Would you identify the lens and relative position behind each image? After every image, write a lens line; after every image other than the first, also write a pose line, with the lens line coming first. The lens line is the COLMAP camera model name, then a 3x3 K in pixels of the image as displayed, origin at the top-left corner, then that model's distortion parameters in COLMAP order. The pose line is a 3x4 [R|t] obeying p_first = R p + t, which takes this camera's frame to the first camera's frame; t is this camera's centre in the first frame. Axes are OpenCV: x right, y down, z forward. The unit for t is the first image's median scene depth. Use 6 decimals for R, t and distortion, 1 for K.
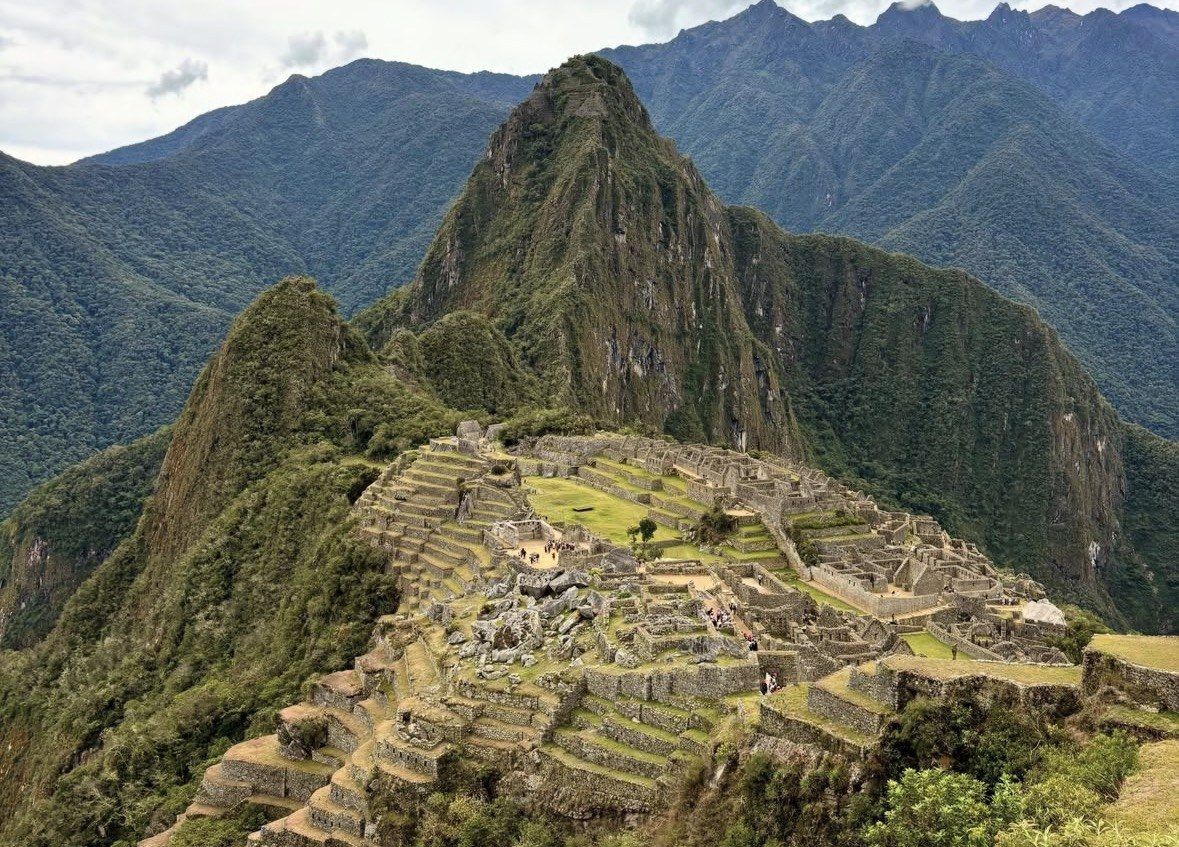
lens RADIAL K [[1171.5, 0, 591.4], [0, 1171.5, 344.5], [0, 0, 1]] dist [0.132226, -0.292691]
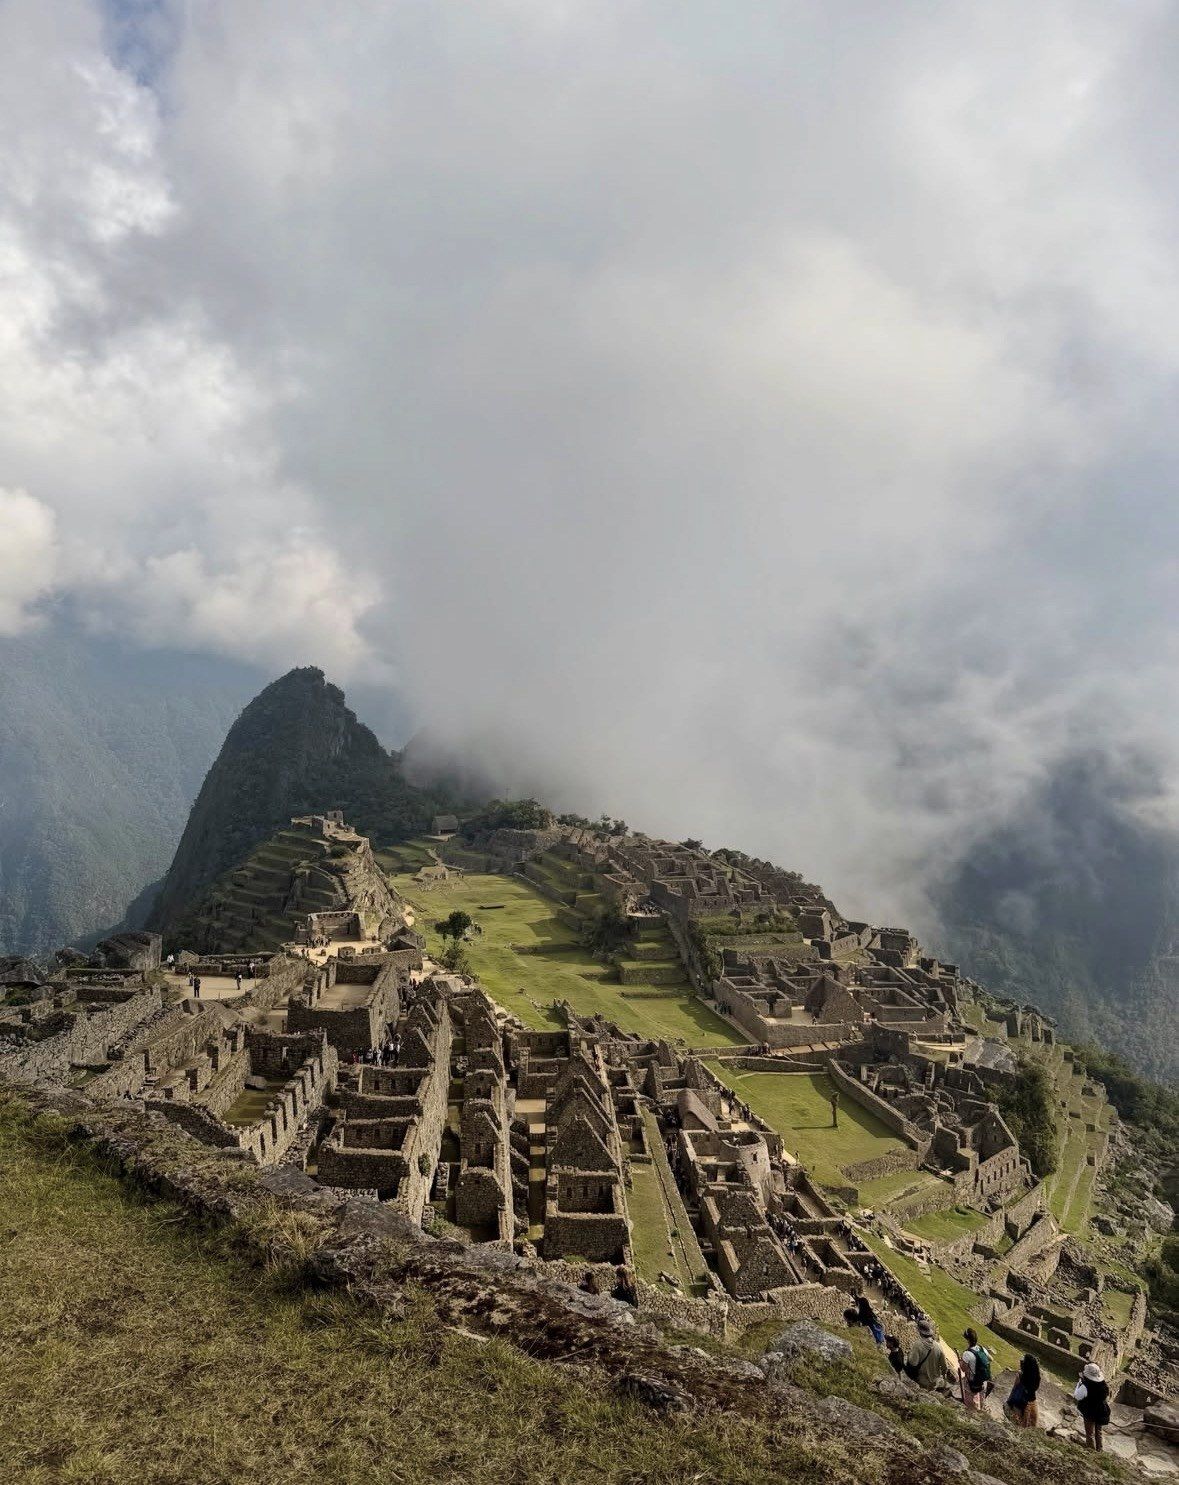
lens RADIAL K [[1093.0, 0, 586.7], [0, 1093.0, 736.5], [0, 0, 1]] dist [0.138771, -0.241076]
pose [[0.991263, 0.011383, -0.131410, 0.063536], [-0.015546, 0.999408, -0.030701, 0.014649], [0.130983, 0.032476, 0.990853, 0.077268]]
